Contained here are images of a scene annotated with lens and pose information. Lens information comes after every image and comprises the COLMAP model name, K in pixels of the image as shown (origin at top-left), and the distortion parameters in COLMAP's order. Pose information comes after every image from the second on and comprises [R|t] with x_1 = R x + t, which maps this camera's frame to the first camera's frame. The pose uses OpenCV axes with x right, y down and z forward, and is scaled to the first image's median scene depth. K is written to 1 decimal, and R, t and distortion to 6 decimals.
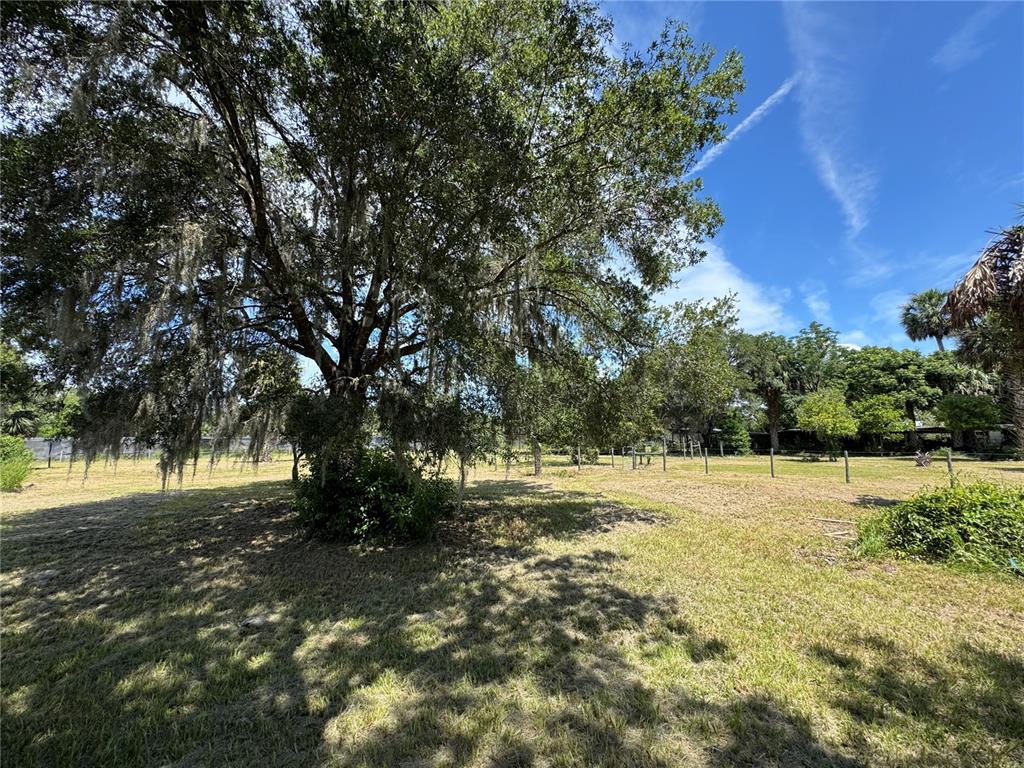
lens RADIAL K [[411.9, 0, 511.0], [0, 411.9, 376.7], [0, 0, 1]] dist [0.000929, 0.000177]
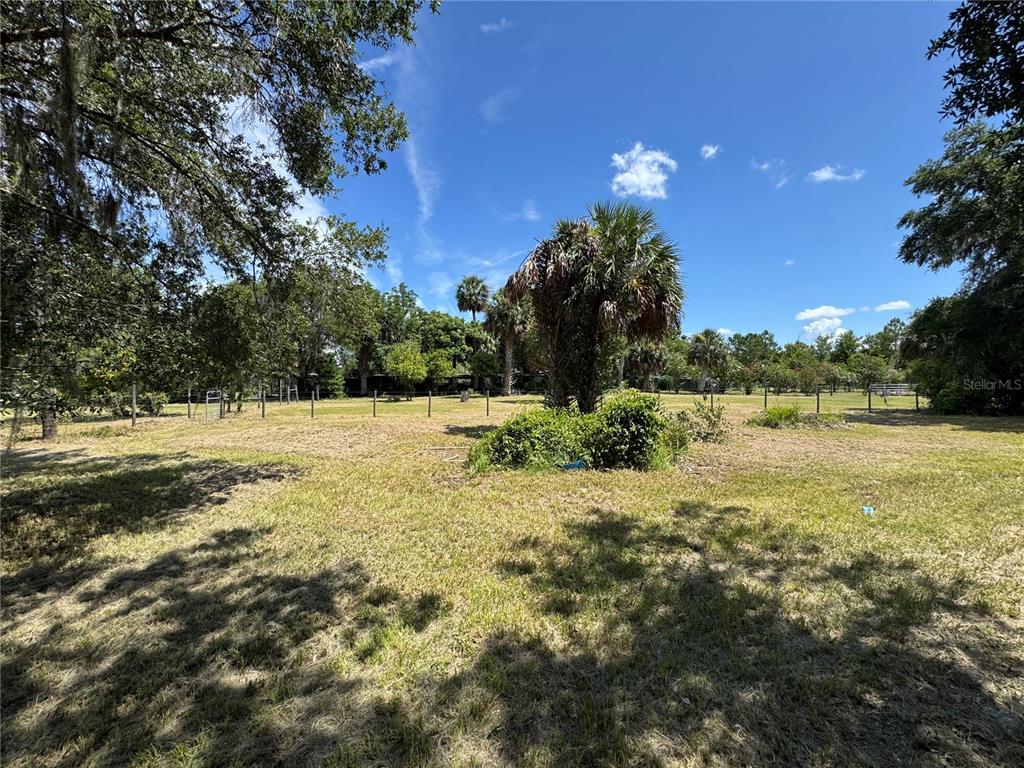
lens RADIAL K [[408.7, 0, 509.7], [0, 408.7, 381.6], [0, 0, 1]] dist [-0.001377, -0.000248]
pose [[0.588850, 0.003076, 0.808236, -0.041515], [-0.118883, 0.989446, 0.082848, 0.031064], [-0.799451, -0.144871, 0.583001, 0.146671]]
